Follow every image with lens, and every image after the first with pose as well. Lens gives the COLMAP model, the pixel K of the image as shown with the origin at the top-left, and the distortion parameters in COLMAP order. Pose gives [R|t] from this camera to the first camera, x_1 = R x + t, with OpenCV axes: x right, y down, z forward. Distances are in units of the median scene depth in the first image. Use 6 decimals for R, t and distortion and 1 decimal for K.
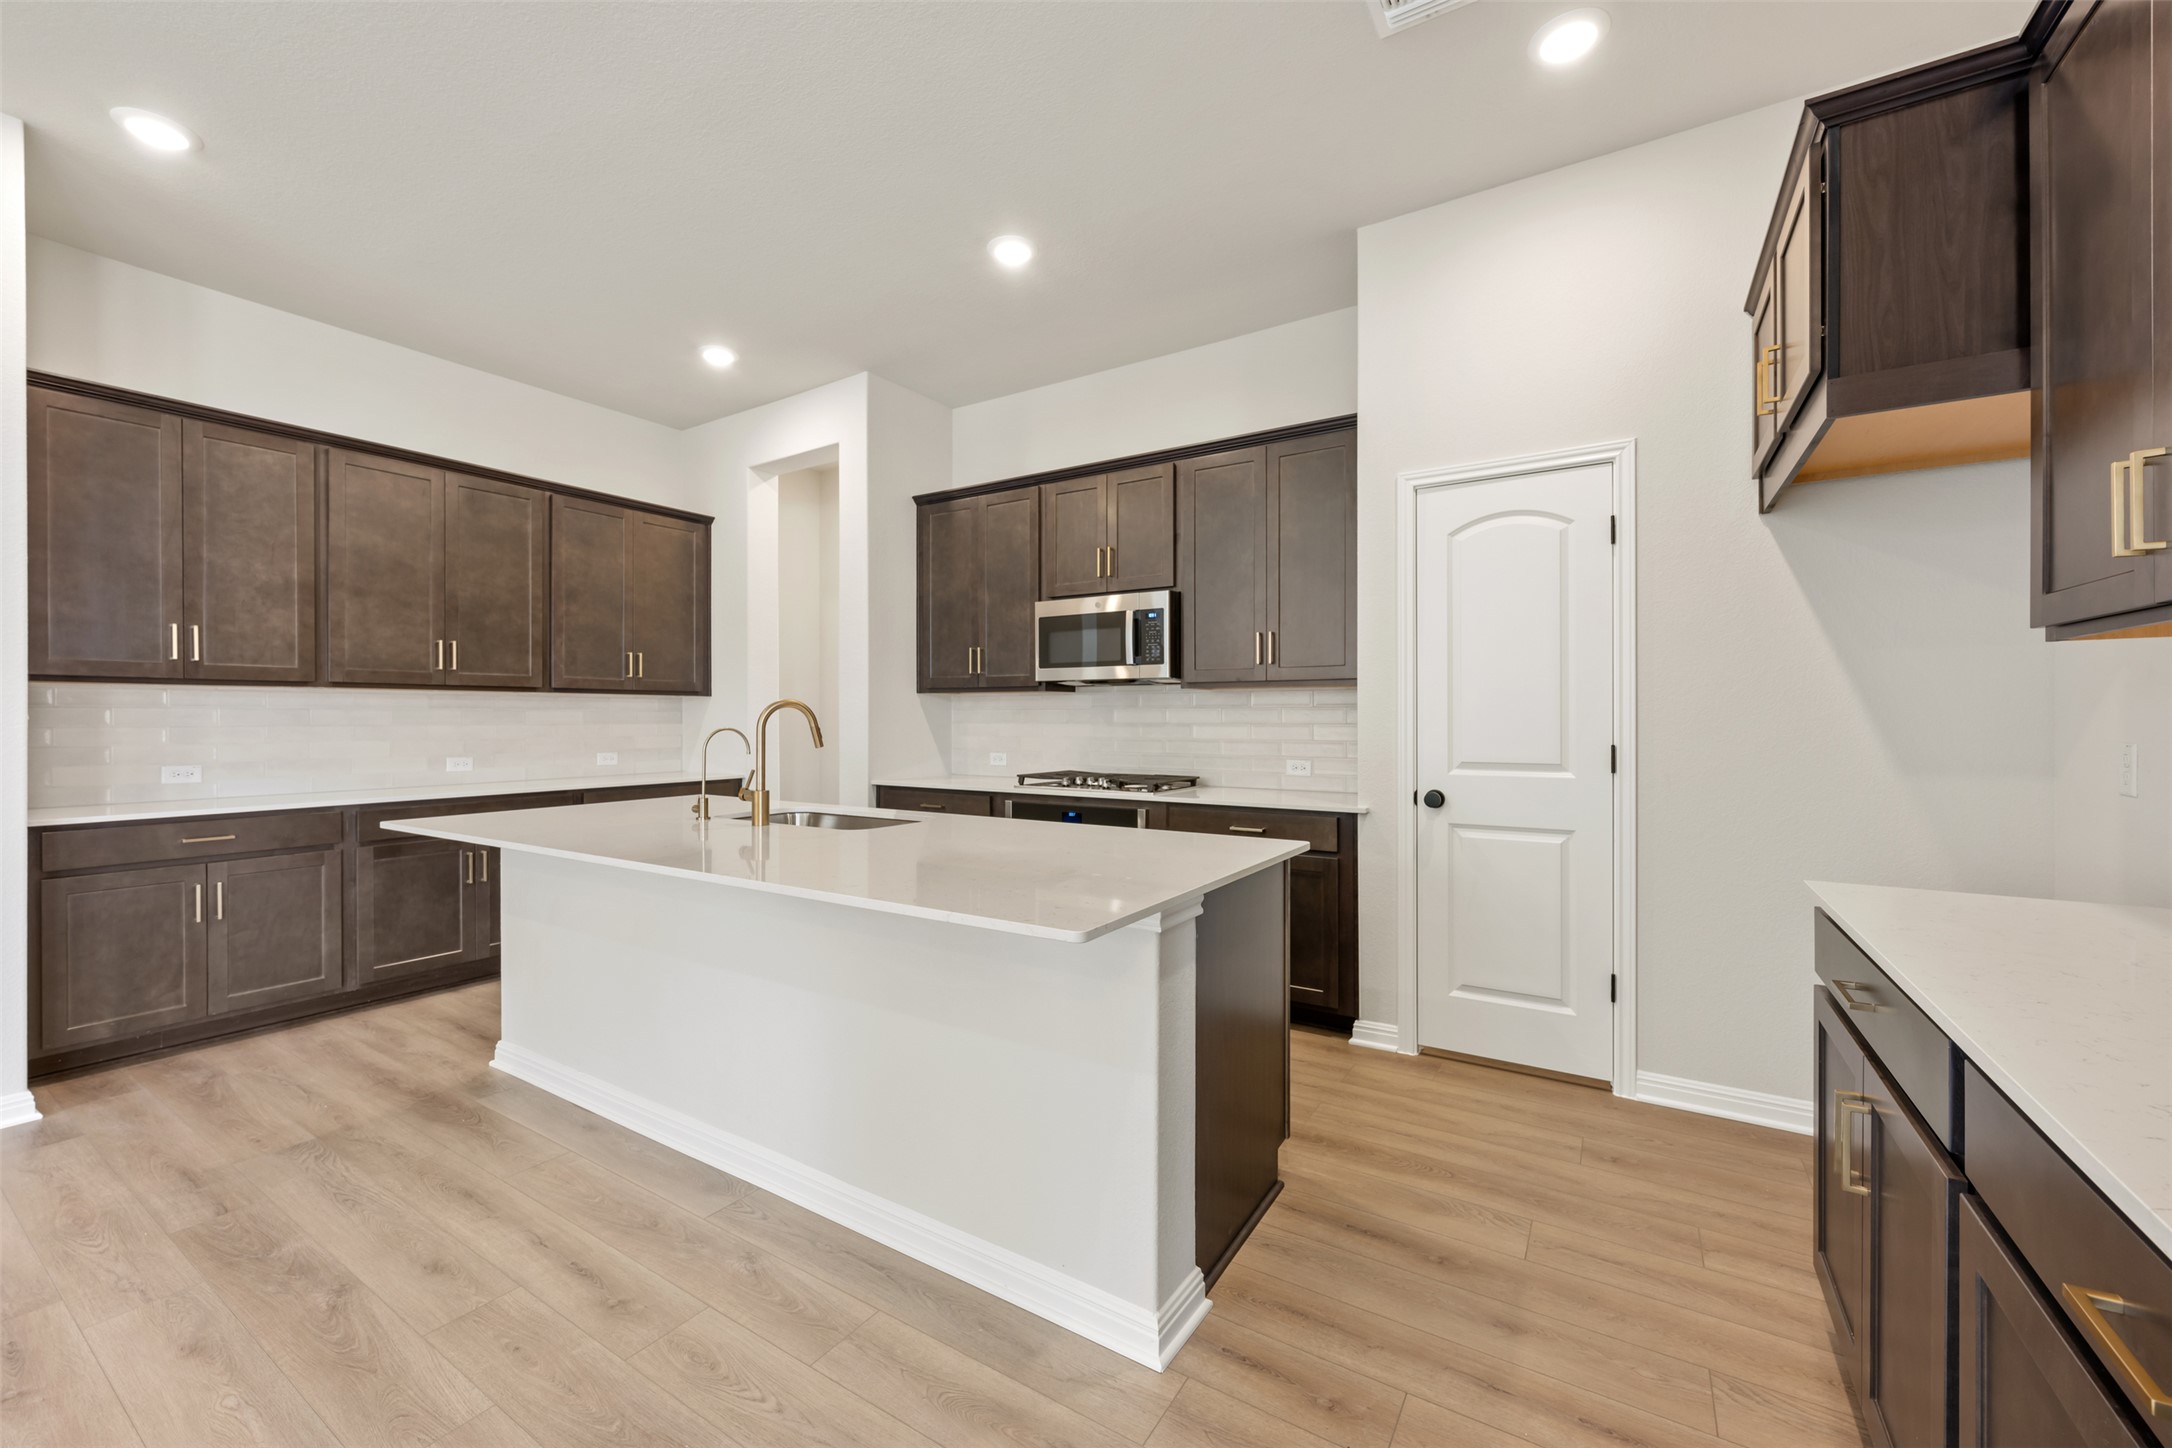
lens RADIAL K [[861.3, 0, 1083.7], [0, 861.3, 716.1], [0, 0, 1]] dist [-0.001816, 0.000583]
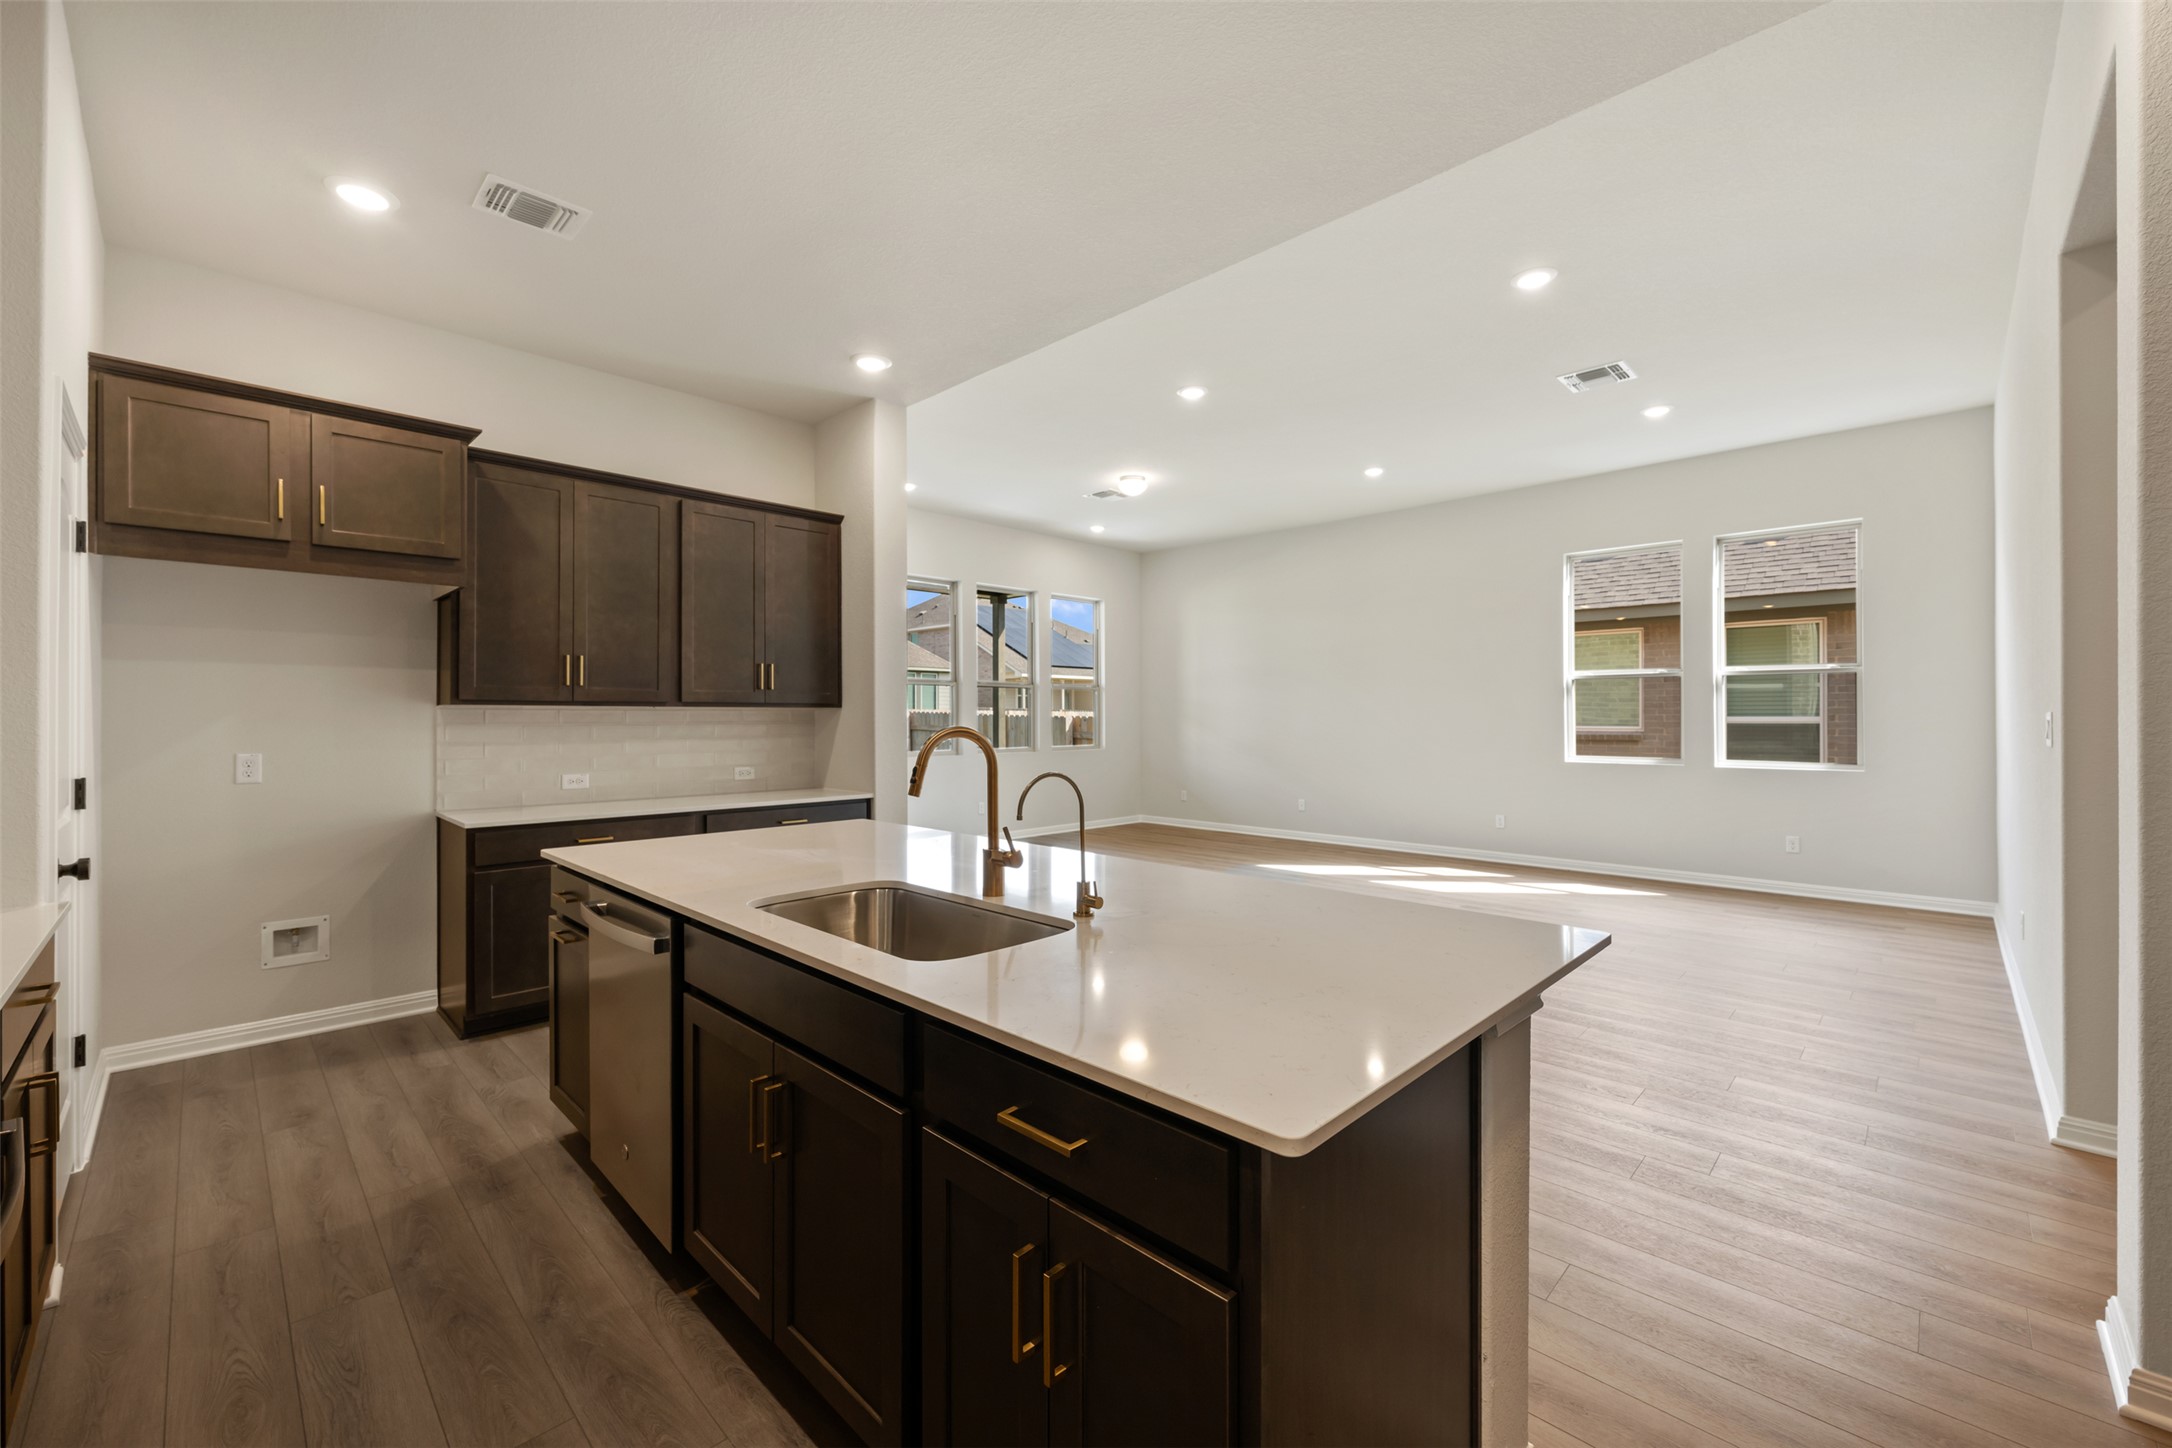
lens RADIAL K [[861.3, 0, 1085.7], [0, 861.3, 707.5], [0, 0, 1]] dist [-0.001816, 0.000583]
pose [[-0.977645, 0.005619, 0.210189, -0.447328], [0.002810, 0.999903, -0.013661, -0.018690], [-0.210246, -0.012765, -0.977565, 1.256370]]
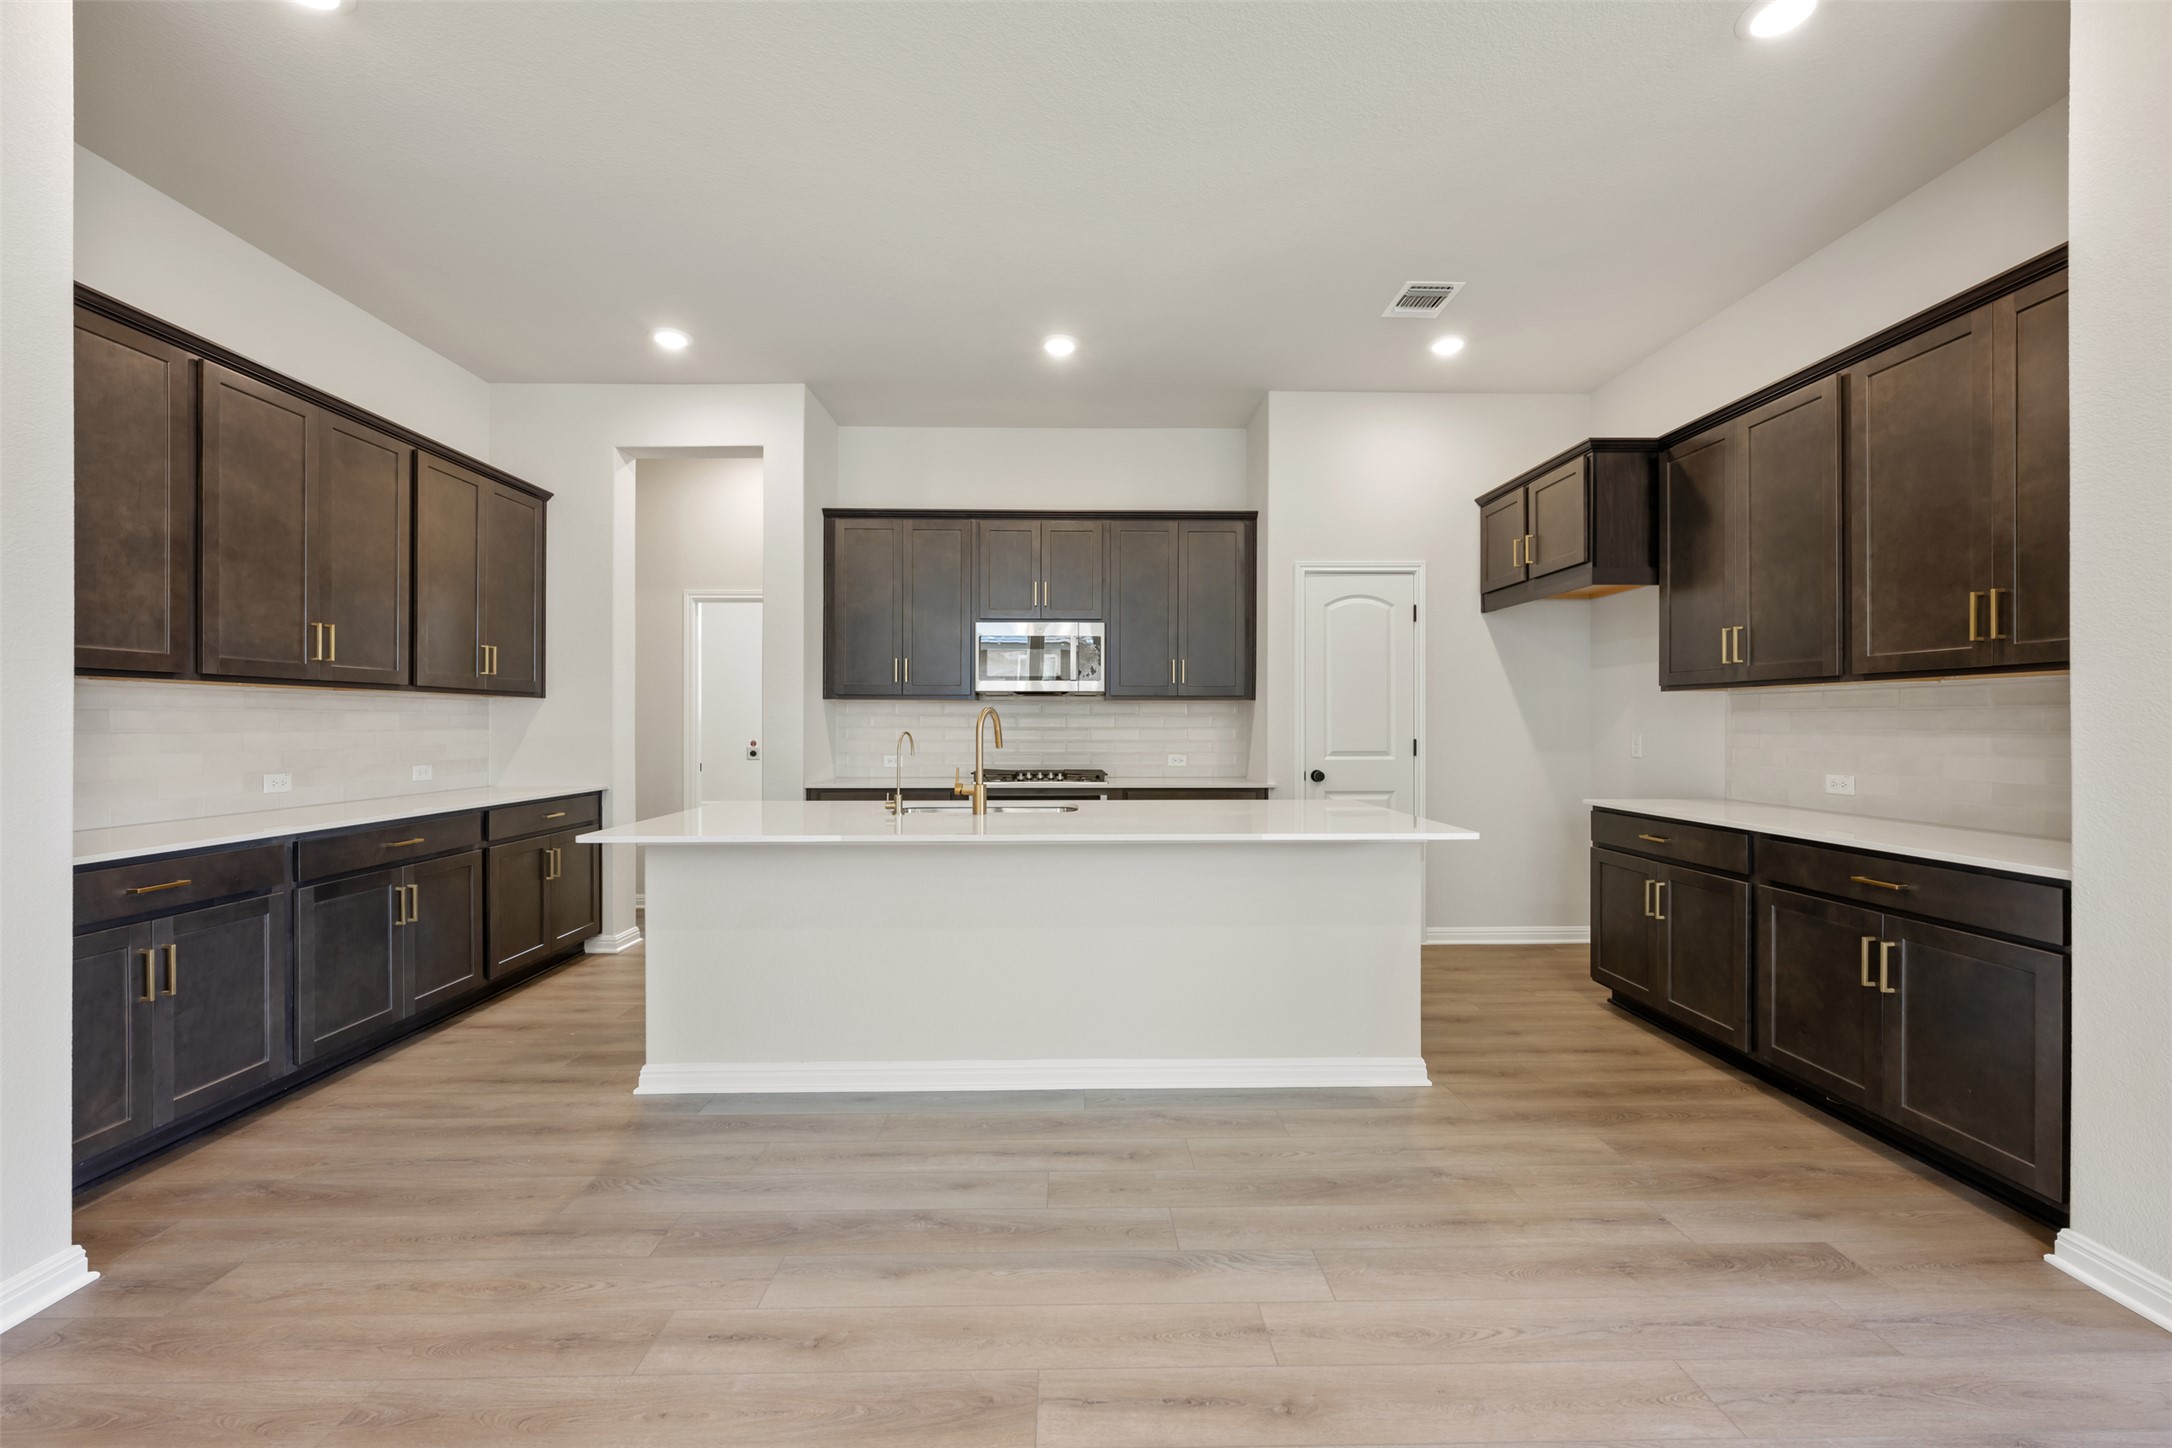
lens RADIAL K [[861.3, 0, 1089.3], [0, 861.3, 719.0], [0, 0, 1]] dist [-0.001816, 0.000583]
pose [[0.830621, 0.003650, 0.556826, -0.664835], [-0.001899, 0.999991, -0.003722, 0.000662], [-0.556834, 0.002034, 0.830621, -0.044311]]
